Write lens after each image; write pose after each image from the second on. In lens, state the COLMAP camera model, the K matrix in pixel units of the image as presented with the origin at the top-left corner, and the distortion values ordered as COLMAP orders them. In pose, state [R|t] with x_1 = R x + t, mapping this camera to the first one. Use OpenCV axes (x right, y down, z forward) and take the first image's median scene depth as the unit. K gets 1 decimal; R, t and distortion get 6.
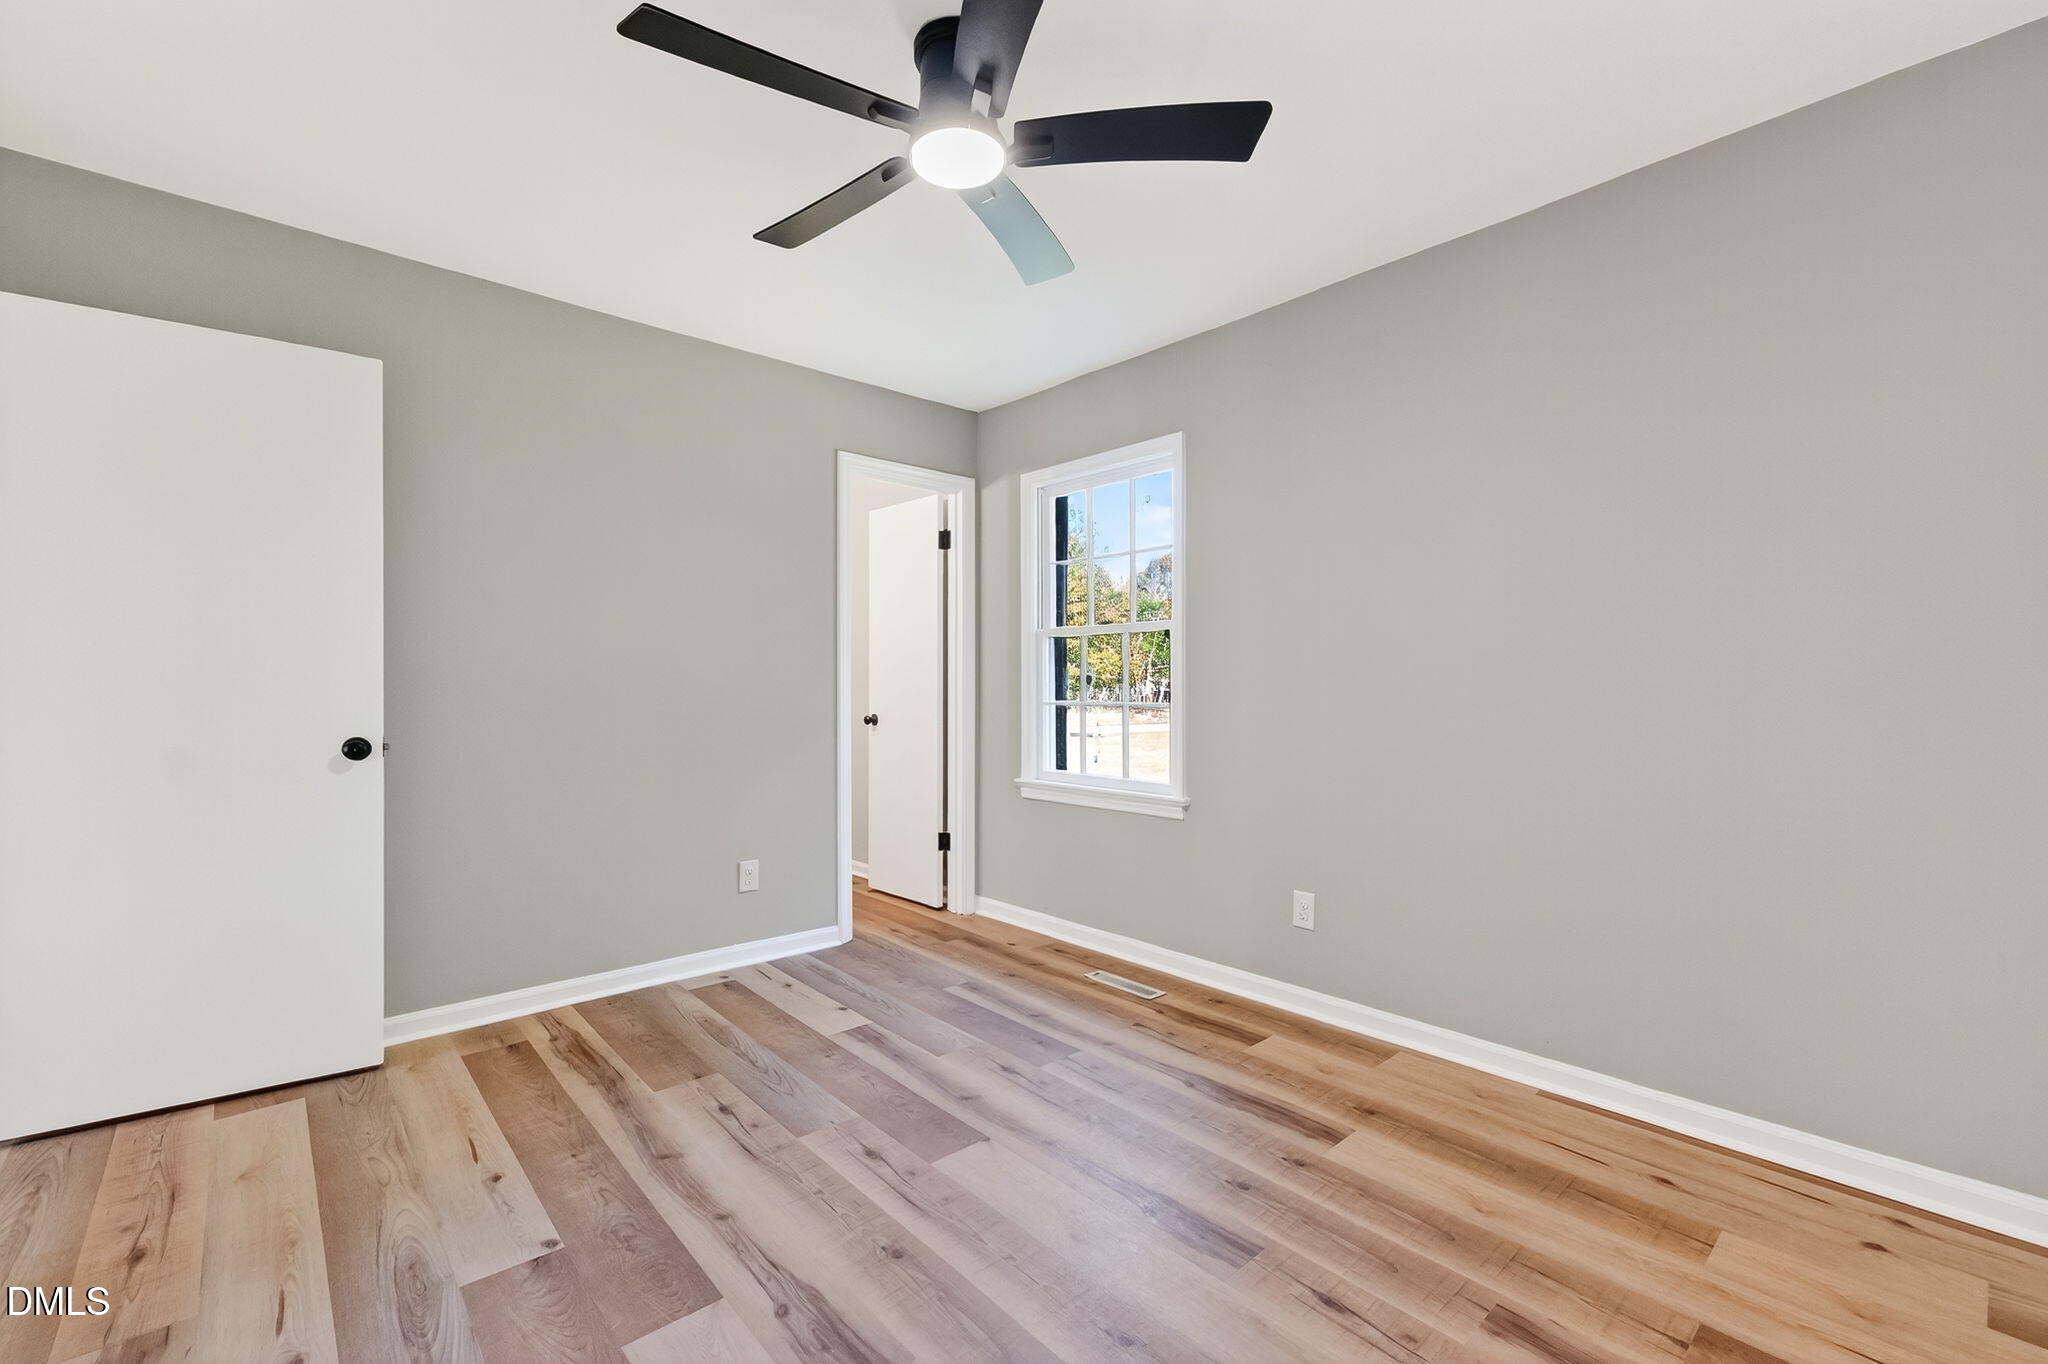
lens RADIAL K [[856.2, 0, 1031.0], [0, 856.2, 688.7], [0, 0, 1]] dist [0.006999, -0.000019]
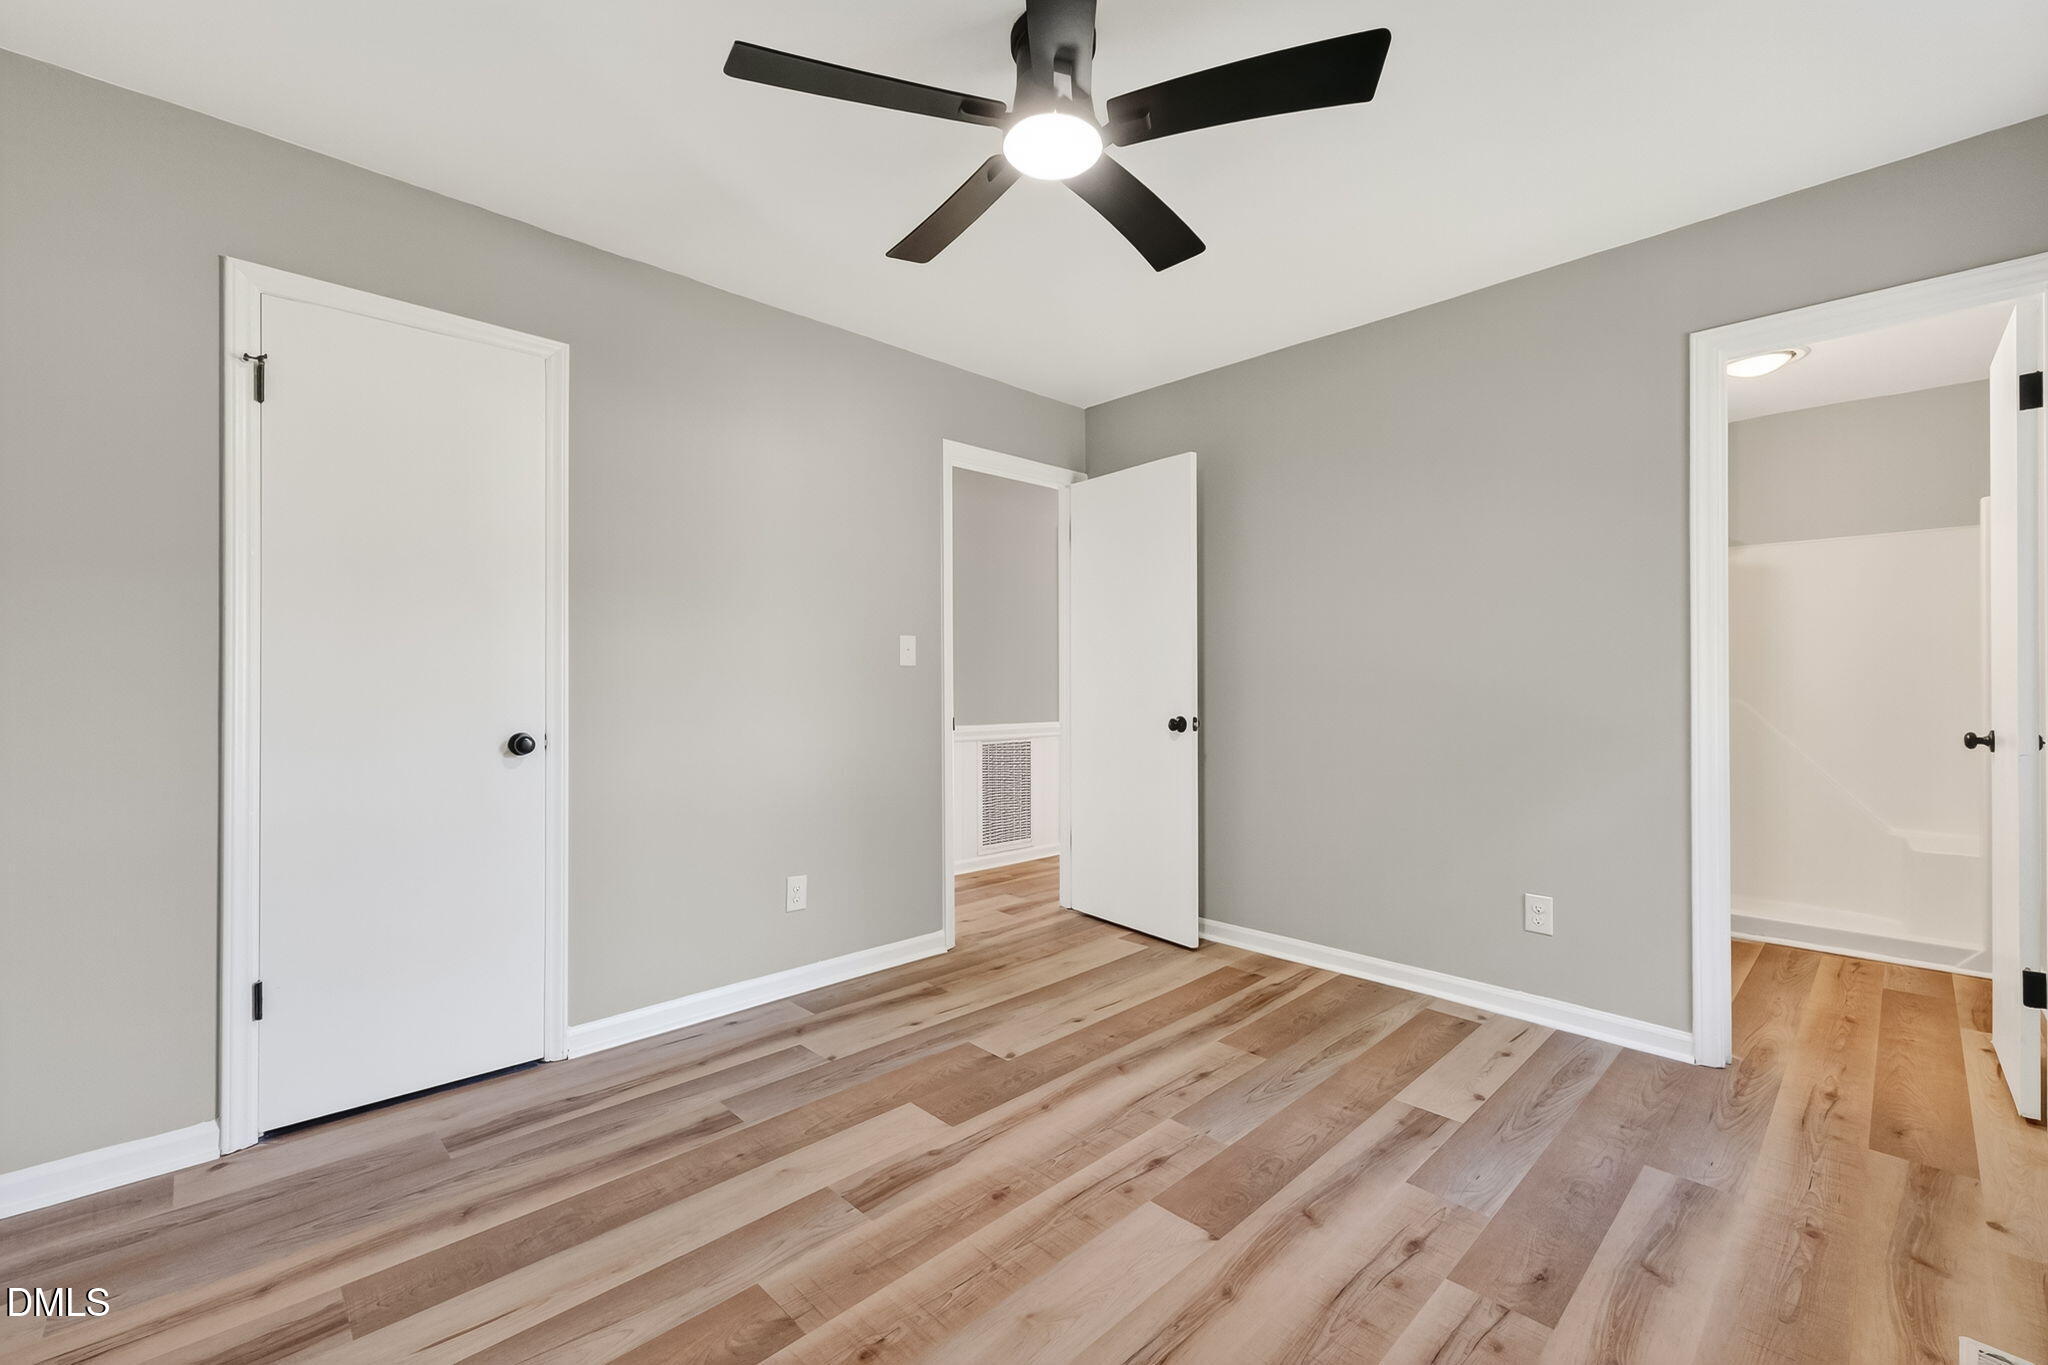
lens RADIAL K [[864.1, 0, 1031.2], [0, 864.1, 680.6], [0, 0, 1]] dist [0.000925, -0.000380]
pose [[0.043077, 0.000570, -0.999072, 0.643131], [-0.001989, 0.999998, 0.000485, -0.001223], [0.999070, 0.001966, 0.043078, 0.672009]]
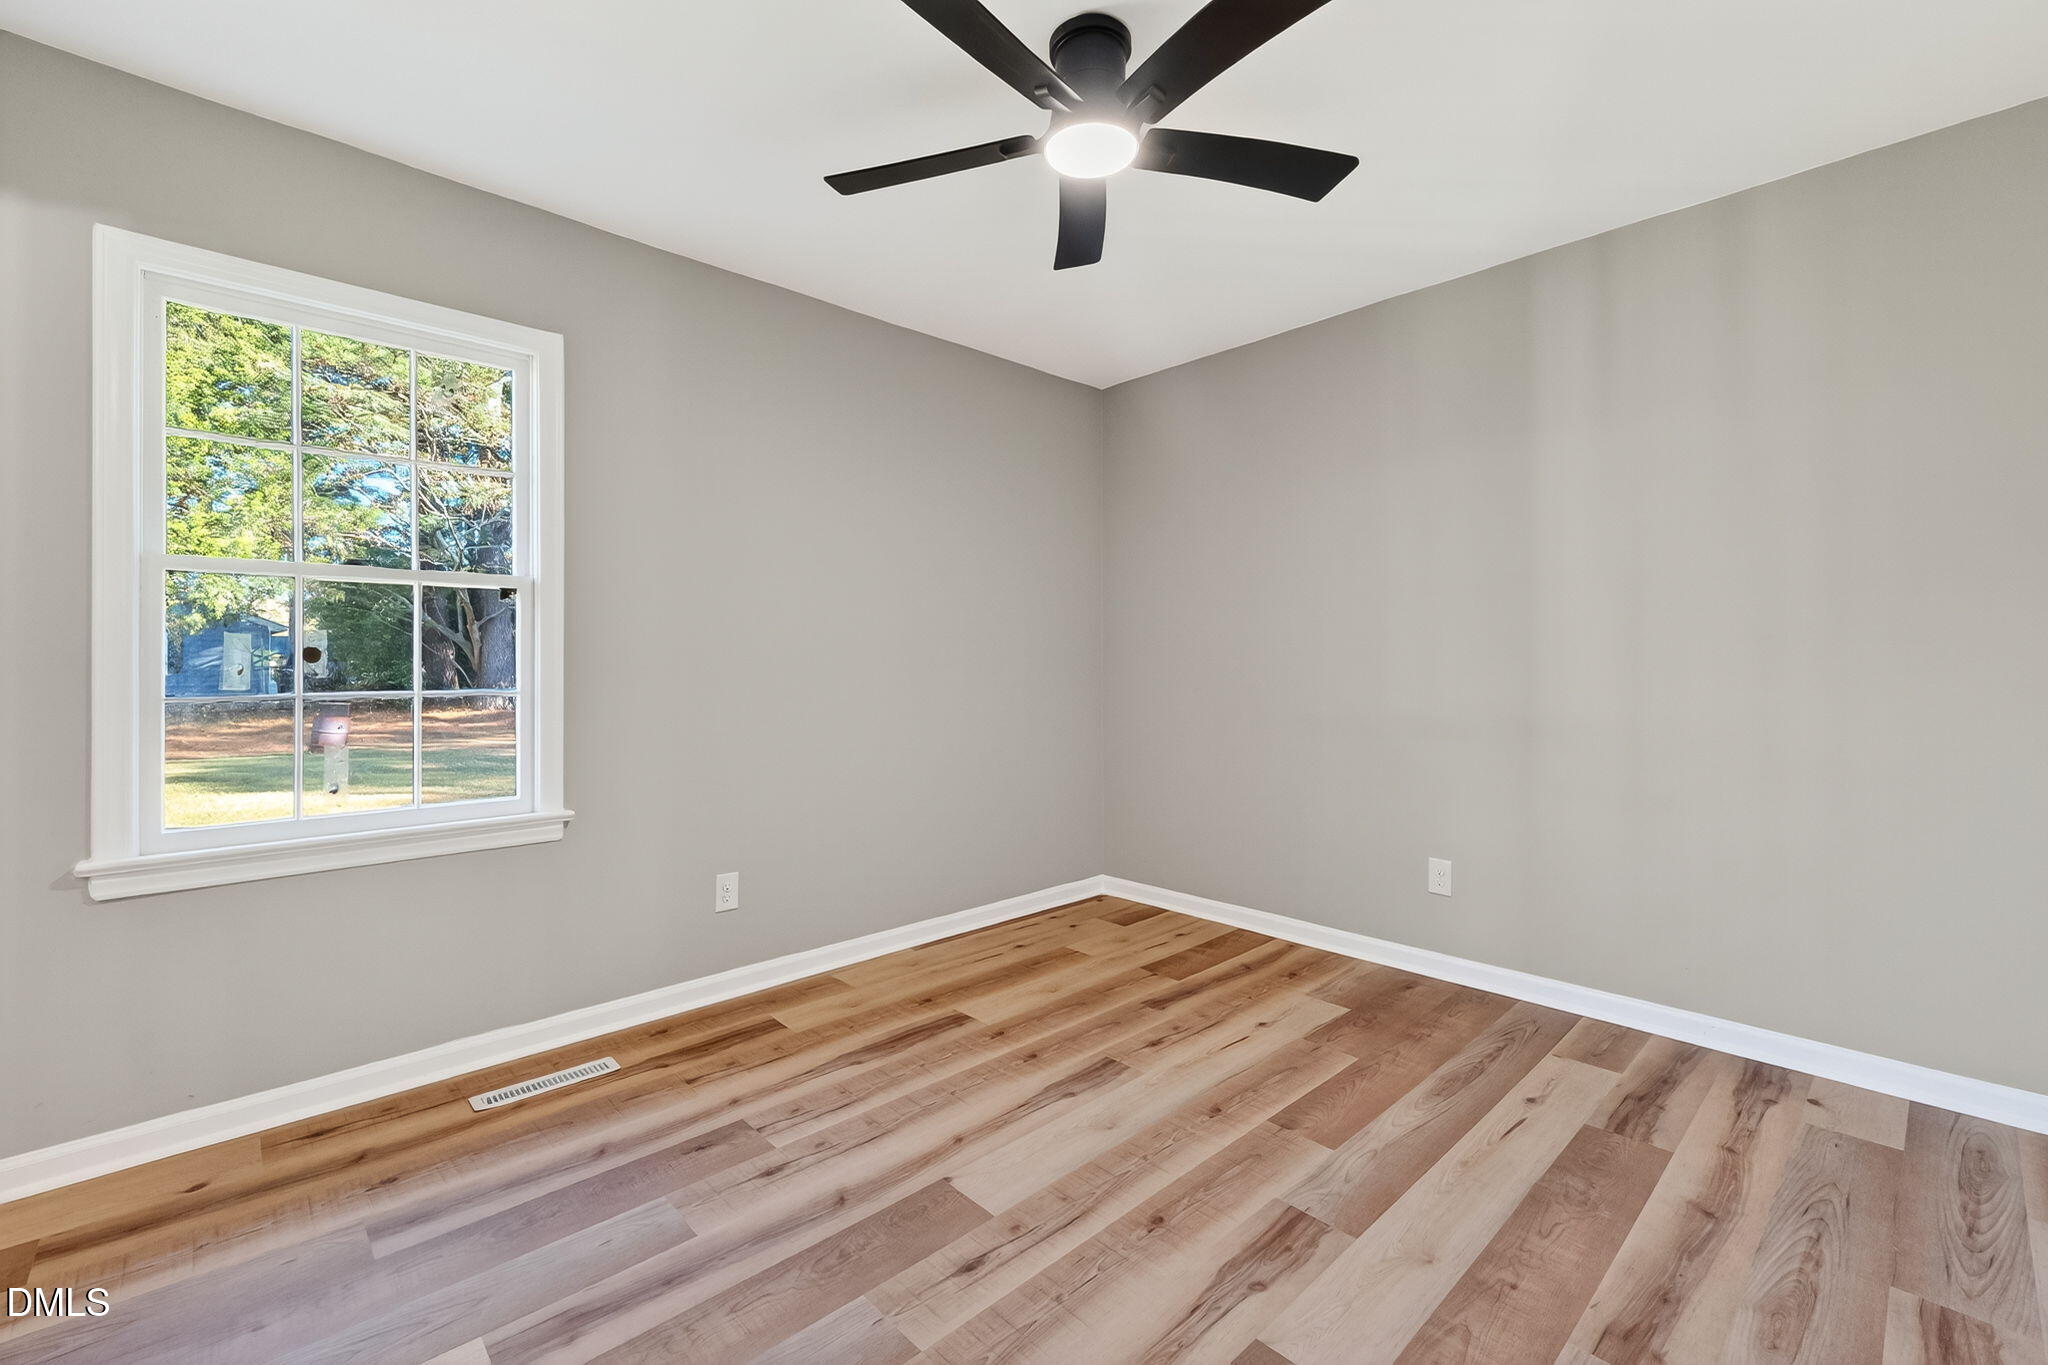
lens RADIAL K [[866.4, 0, 1026.3], [0, 866.4, 691.1], [0, 0, 1]] dist [0.003396, 0.000679]
pose [[-0.015811, -0.032389, 0.999350, -0.784703], [0.006165, 0.999453, 0.032490, -0.001657], [-0.999856, 0.006675, -0.015602, 0.789707]]
